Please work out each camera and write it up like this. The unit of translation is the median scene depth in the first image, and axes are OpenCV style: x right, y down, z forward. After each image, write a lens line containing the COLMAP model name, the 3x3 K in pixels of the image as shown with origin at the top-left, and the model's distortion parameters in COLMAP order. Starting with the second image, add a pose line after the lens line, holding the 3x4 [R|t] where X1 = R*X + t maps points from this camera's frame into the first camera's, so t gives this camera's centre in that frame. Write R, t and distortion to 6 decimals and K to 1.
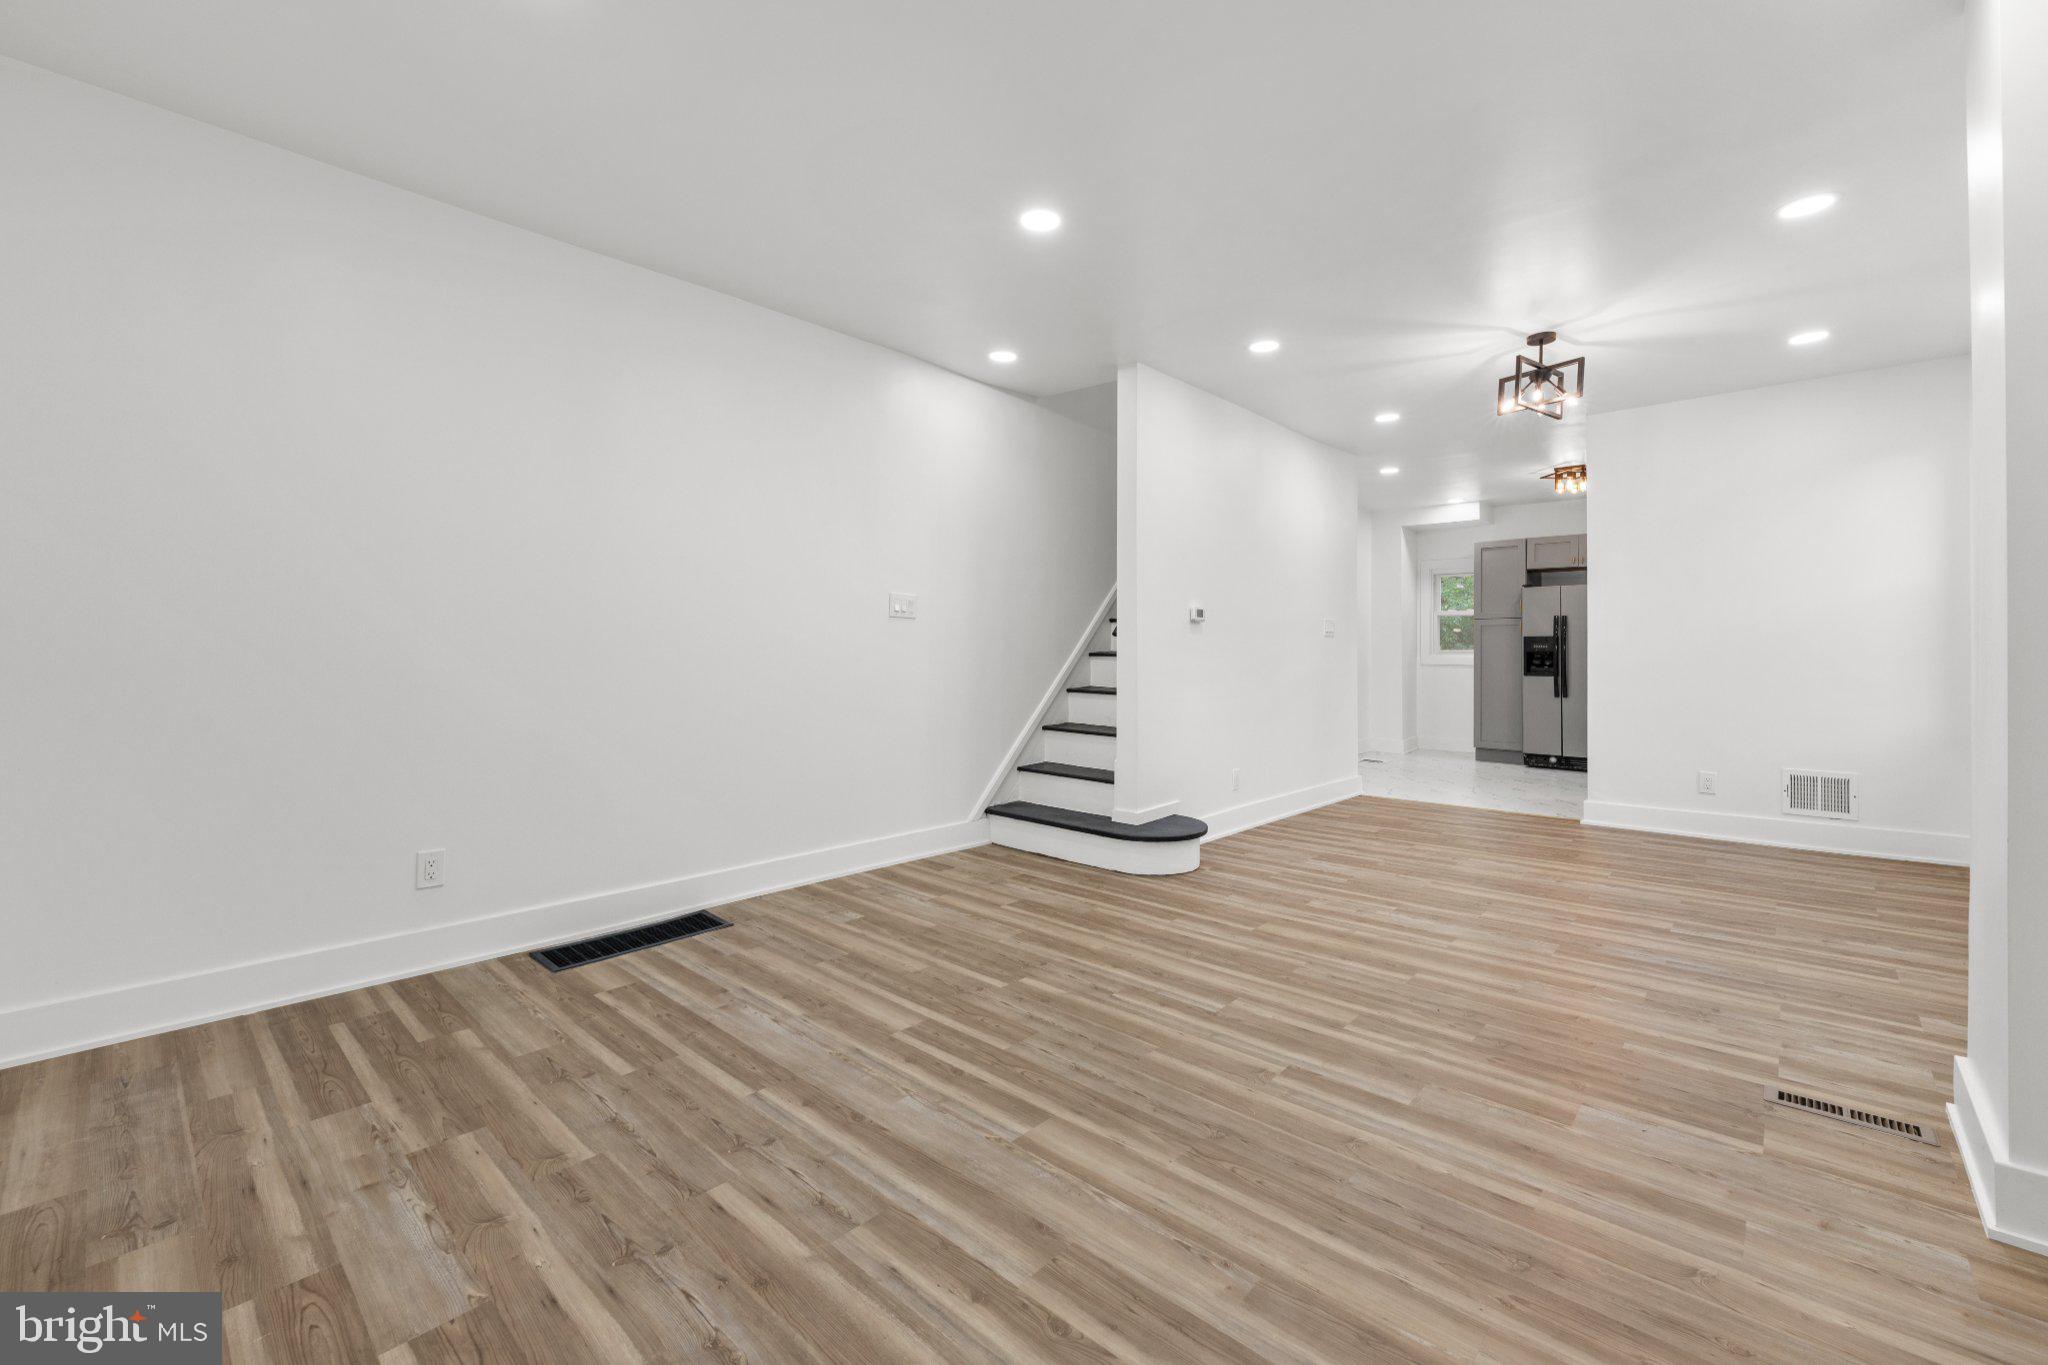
lens RADIAL K [[844.7, 0, 1013.8], [0, 844.7, 639.6], [0, 0, 1]] dist [0.002324, -0.001929]
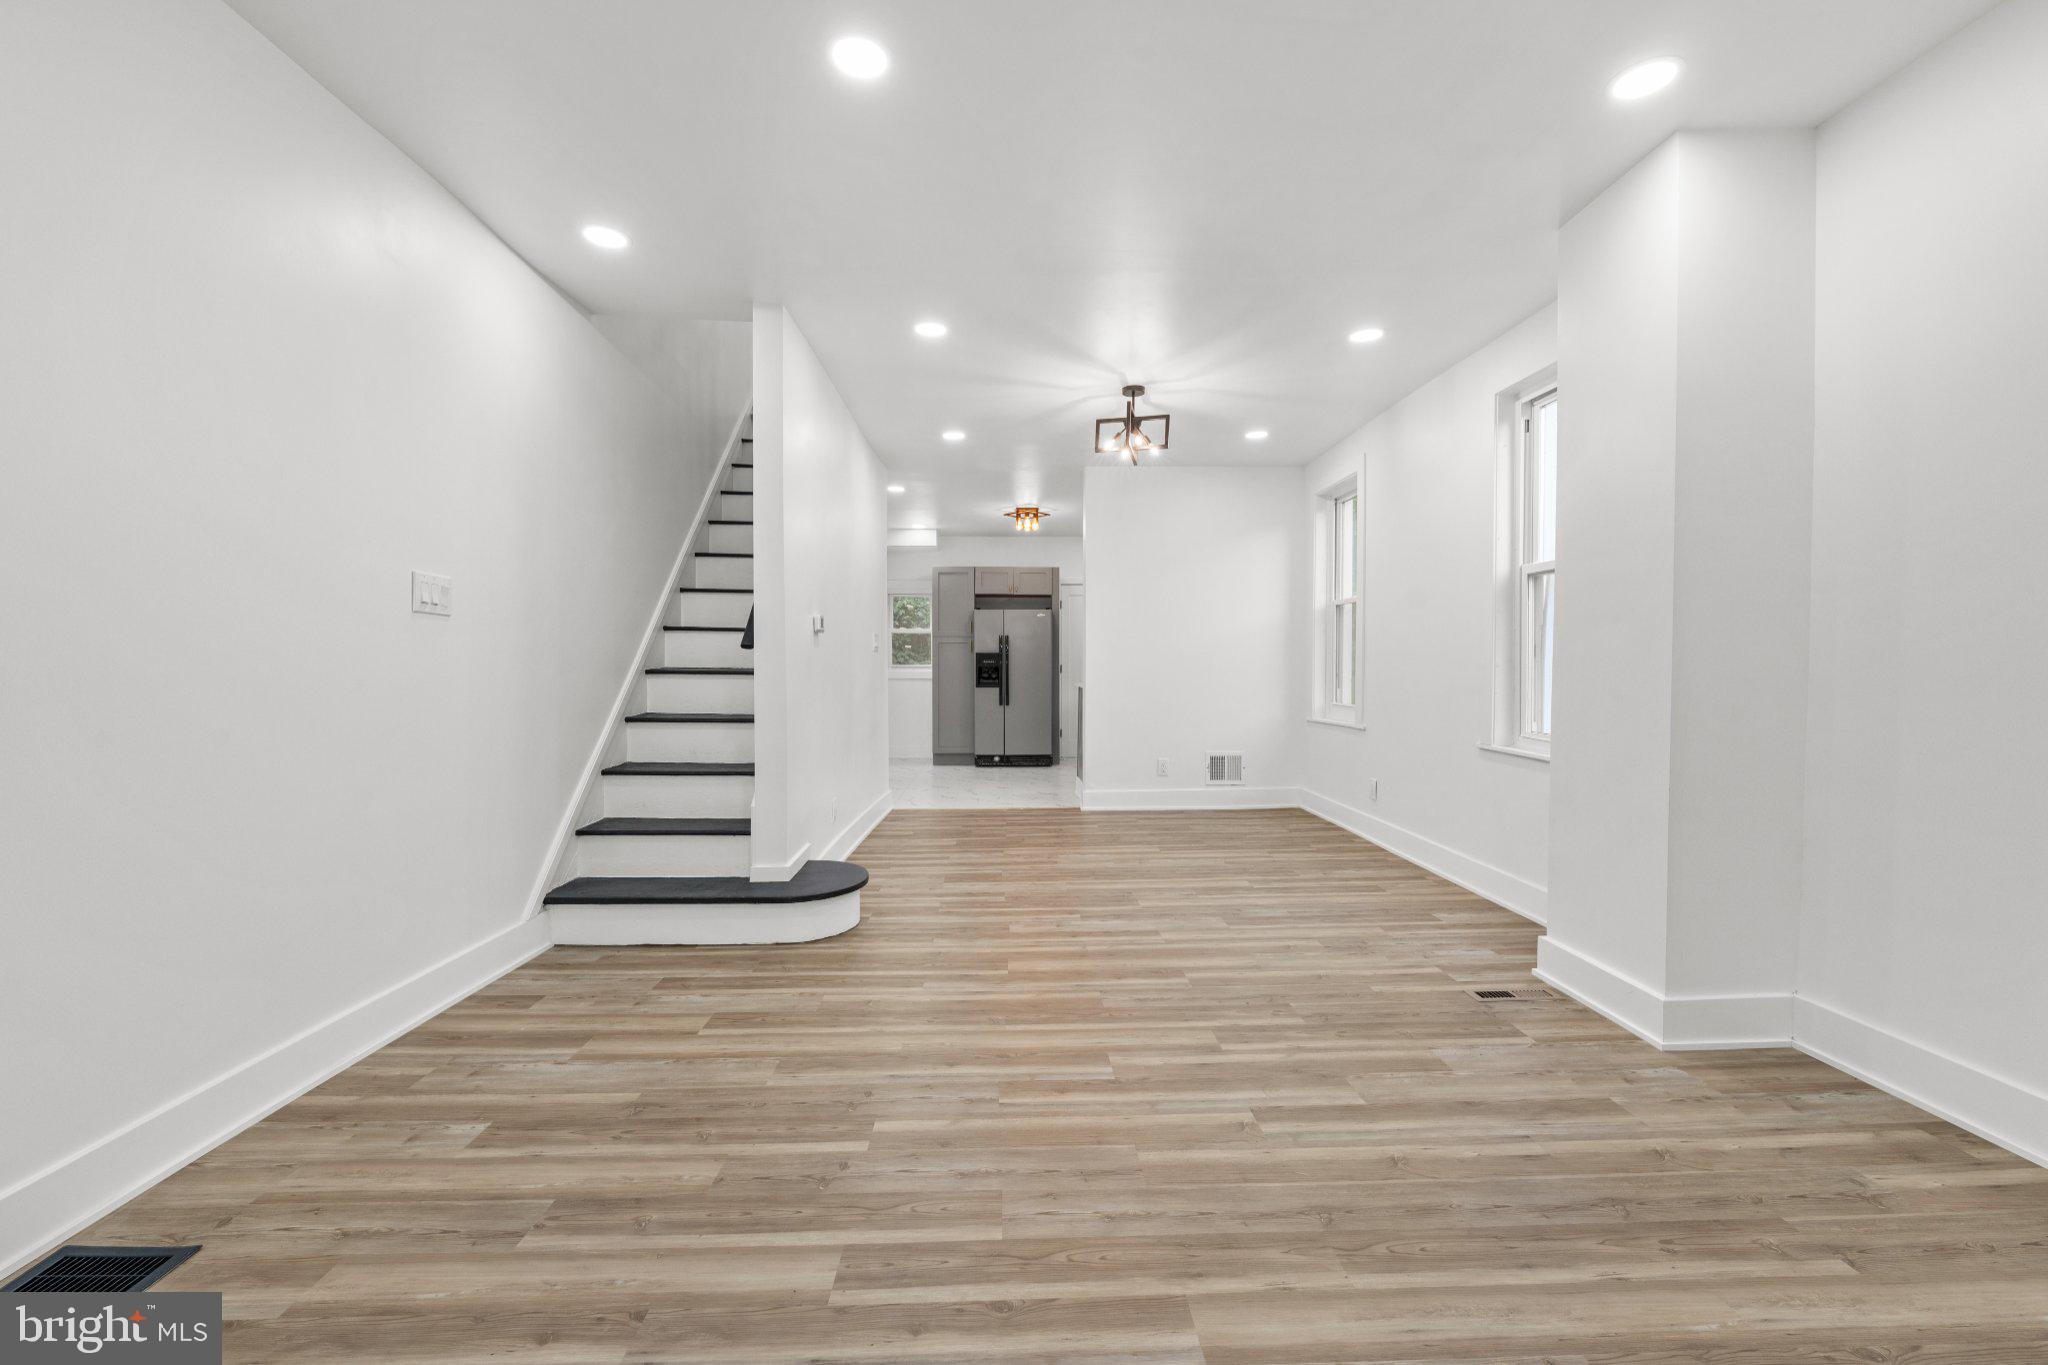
lens RADIAL K [[844.7, 0, 1029.0], [0, 844.7, 667.1], [0, 0, 1]] dist [0.002324, -0.001929]
pose [[0.710343, -0.003814, 0.703846, -0.368225], [-0.005699, 0.999921, 0.011170, 0.006327], [-0.703833, -0.011945, 0.710265, 0.379417]]
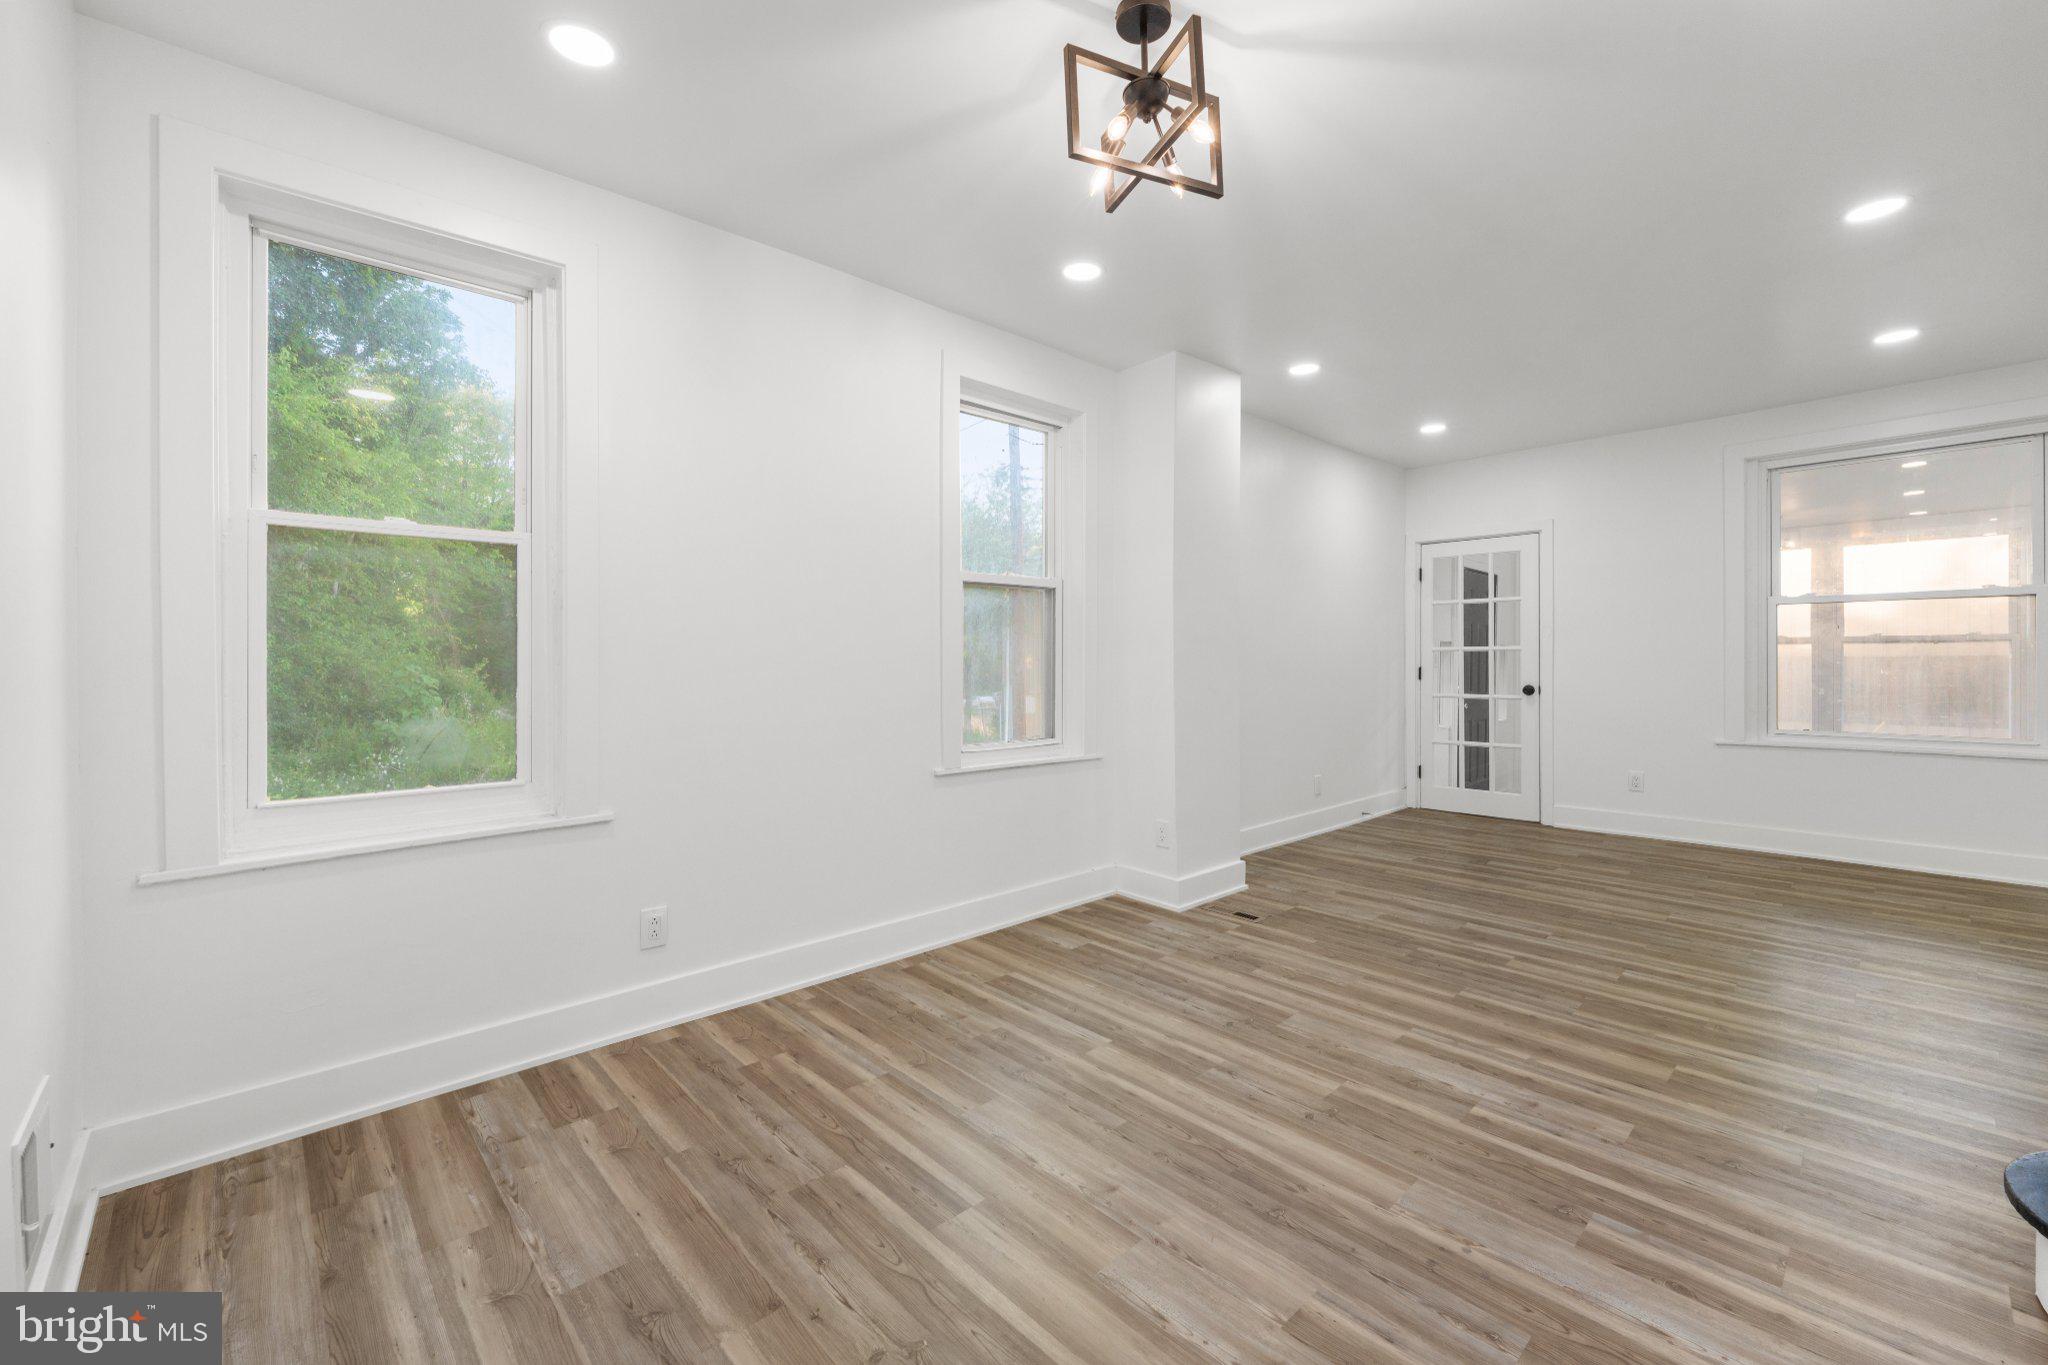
lens RADIAL K [[844.7, 0, 1019.5], [0, 844.7, 660.5], [0, 0, 1]] dist [0.002324, -0.001929]
pose [[-0.997416, 0.000659, 0.071834, 0.874048], [0.000421, 0.999994, -0.003328, -0.006391], [-0.071836, -0.003289, -0.997411, 1.942332]]
